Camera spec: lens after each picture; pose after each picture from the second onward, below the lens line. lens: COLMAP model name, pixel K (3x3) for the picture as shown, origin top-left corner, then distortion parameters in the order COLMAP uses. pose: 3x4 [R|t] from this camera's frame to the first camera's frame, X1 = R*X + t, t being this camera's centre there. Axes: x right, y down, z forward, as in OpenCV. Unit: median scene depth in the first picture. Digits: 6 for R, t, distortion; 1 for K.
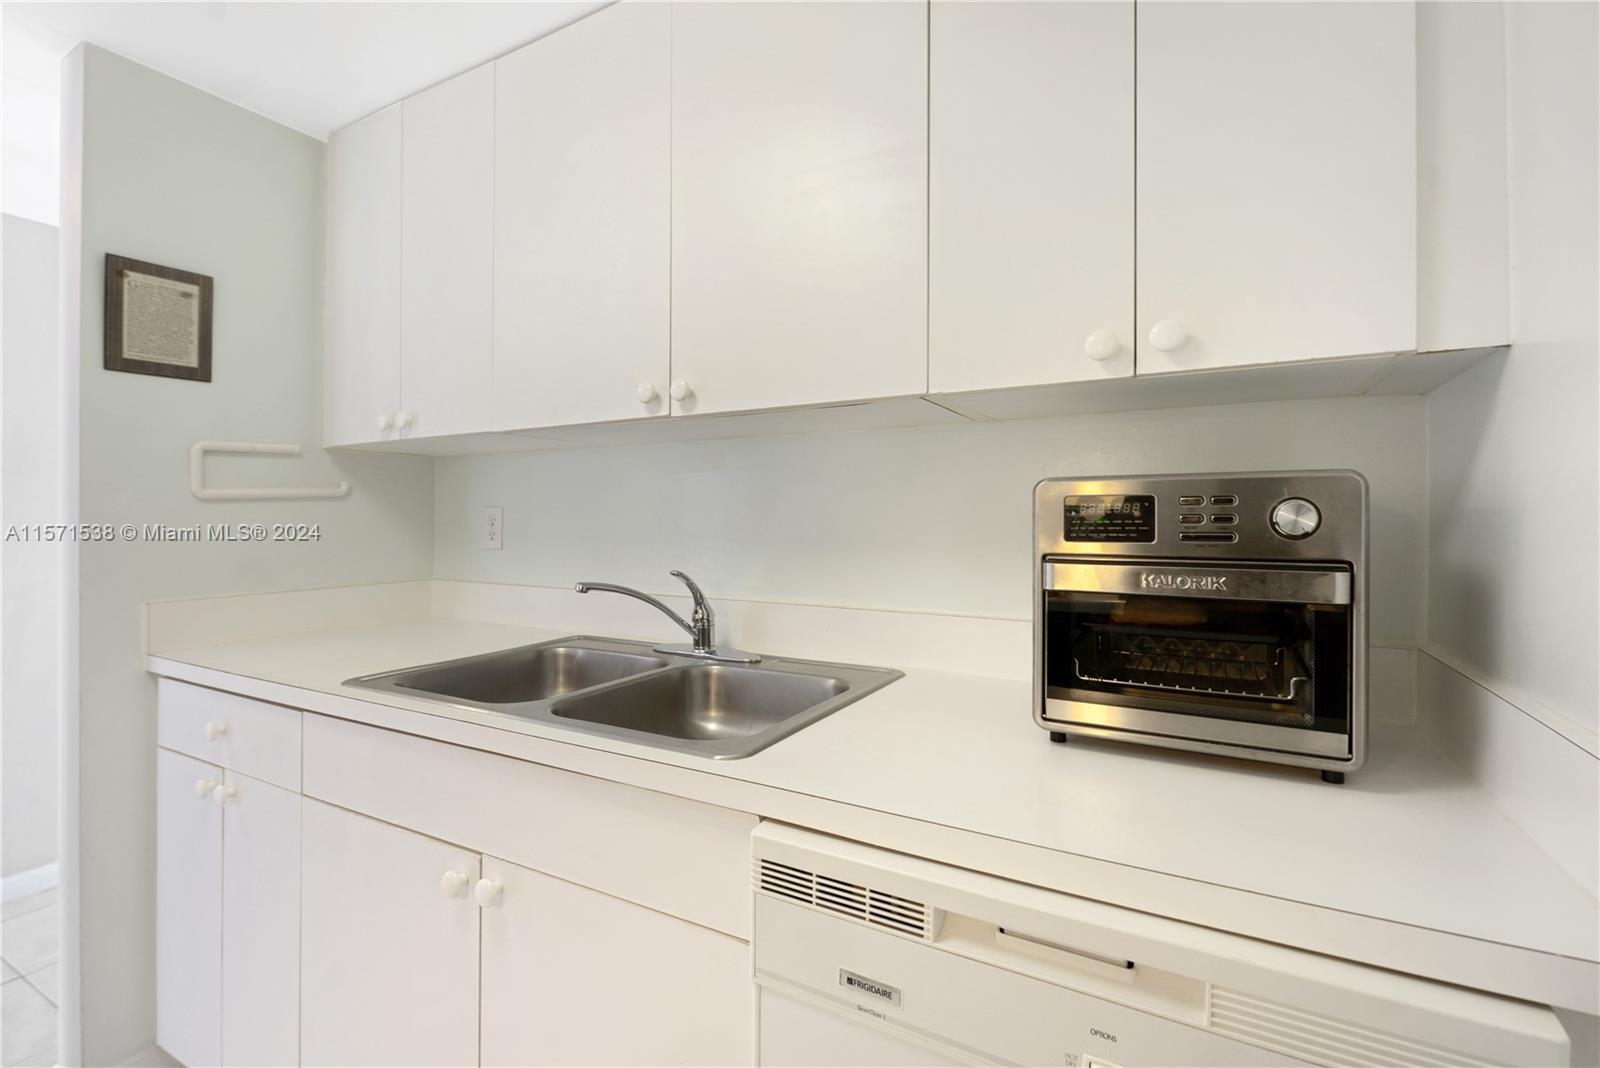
lens RADIAL K [[729.5, 0, 800.0], [0, 729.5, 534.0], [0, 0, 1]] dist [-0.002896, -0.000508]
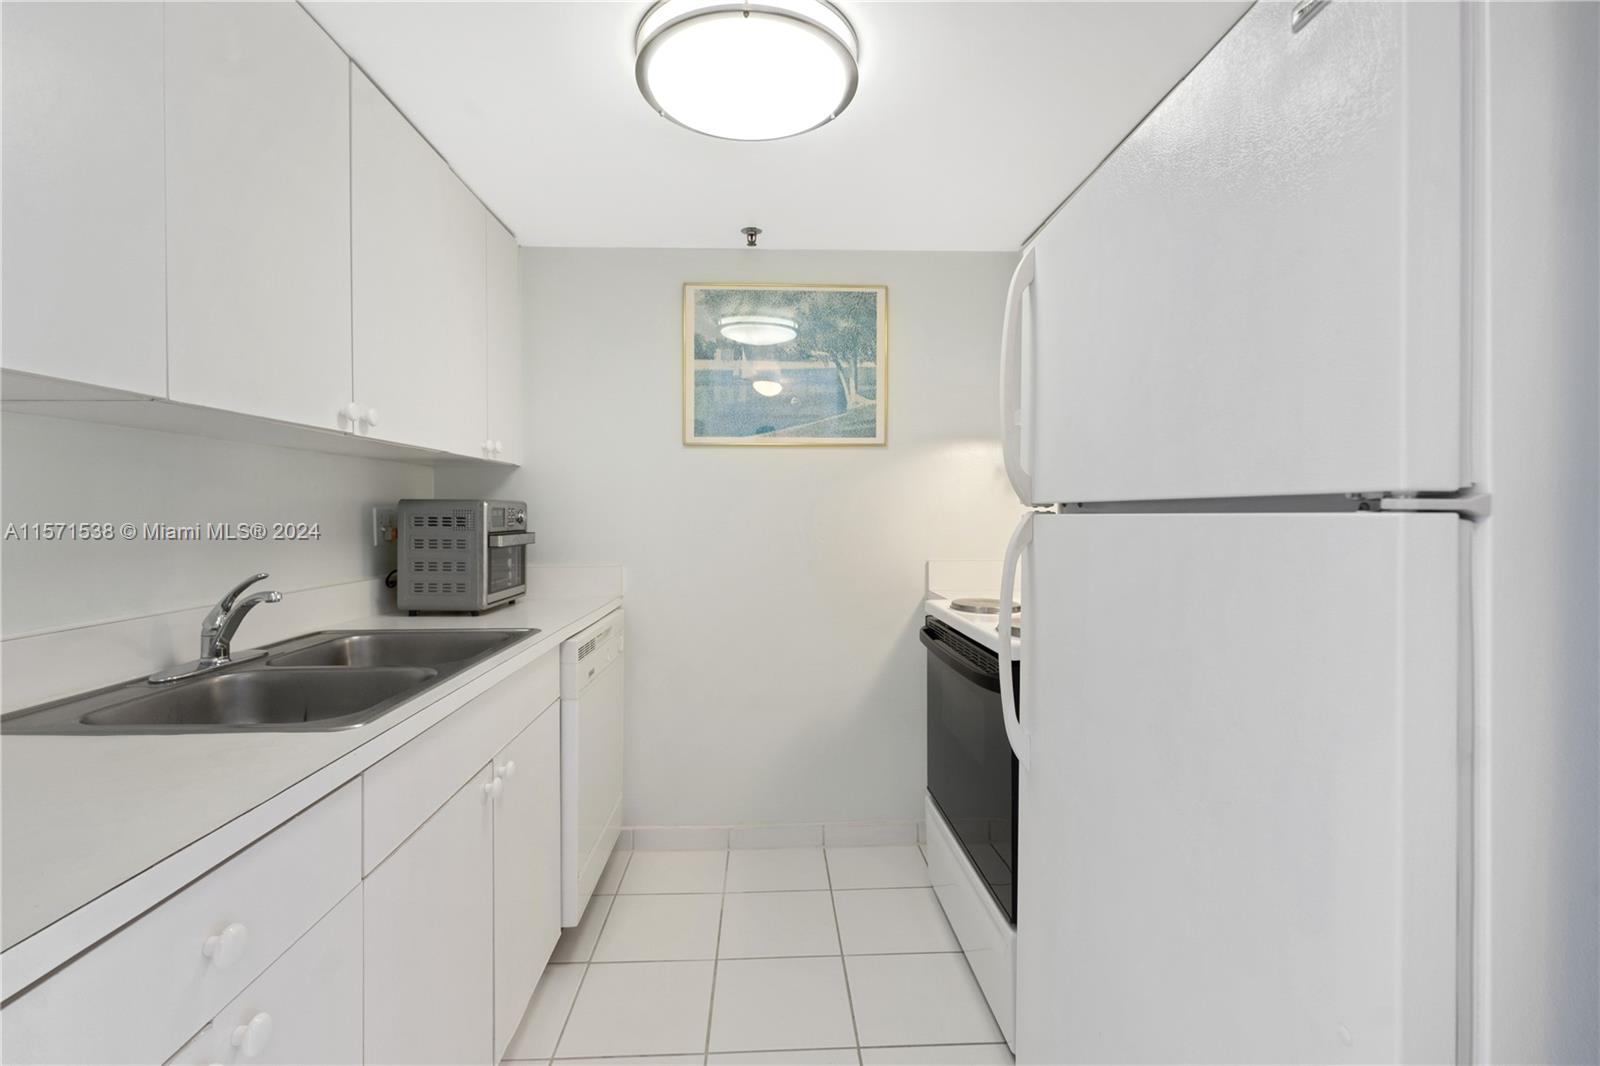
lens RADIAL K [[729.5, 0, 800.0], [0, 729.5, 533.0], [0, 0, 1]] dist [-0.002896, -0.000508]
pose [[-0.537170, -0.028454, 0.842994, -1.595183], [0.008431, 0.999200, 0.039099, -0.040123], [-0.843432, 0.028110, -0.536500, 1.030268]]
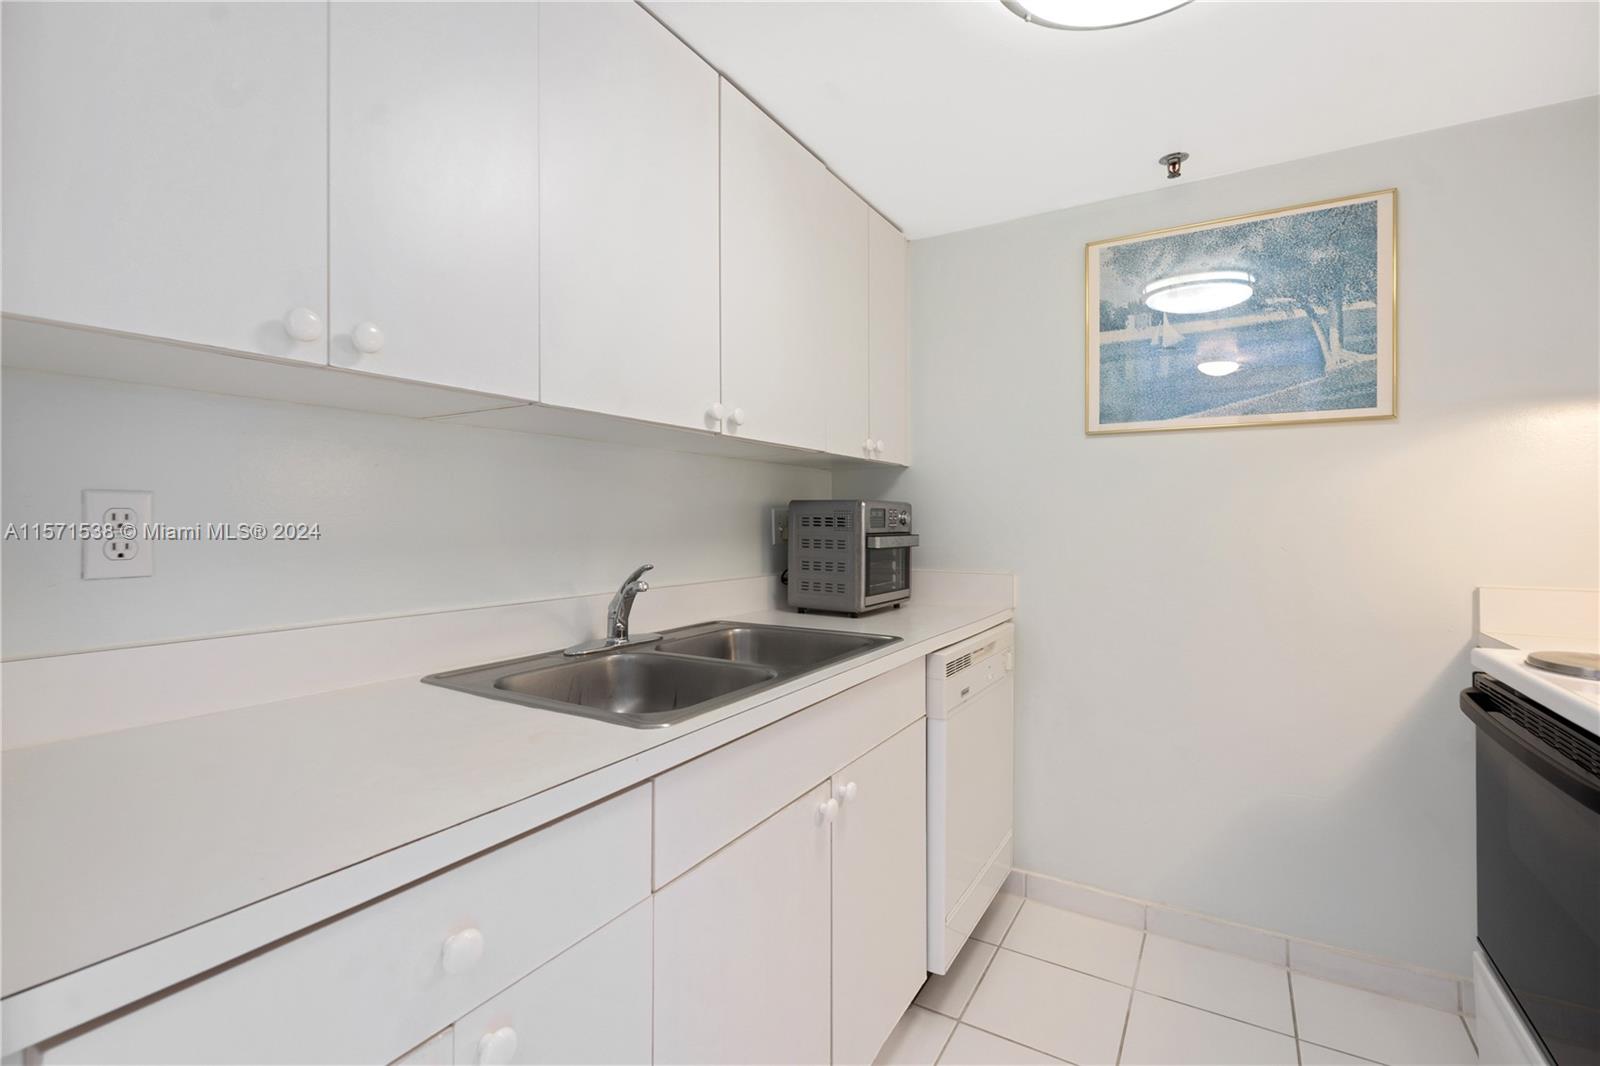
lens RADIAL K [[715.6, 0, 800.4], [0, 715.6, 520.3], [0, 0, 1]] dist [-0.000640, -0.000482]
pose [[0.023000, -0.003545, 0.999729, -1.401892], [0.009265, 0.999952, 0.003333, -0.017036], [-0.999693, 0.009186, 0.023032, 0.839096]]
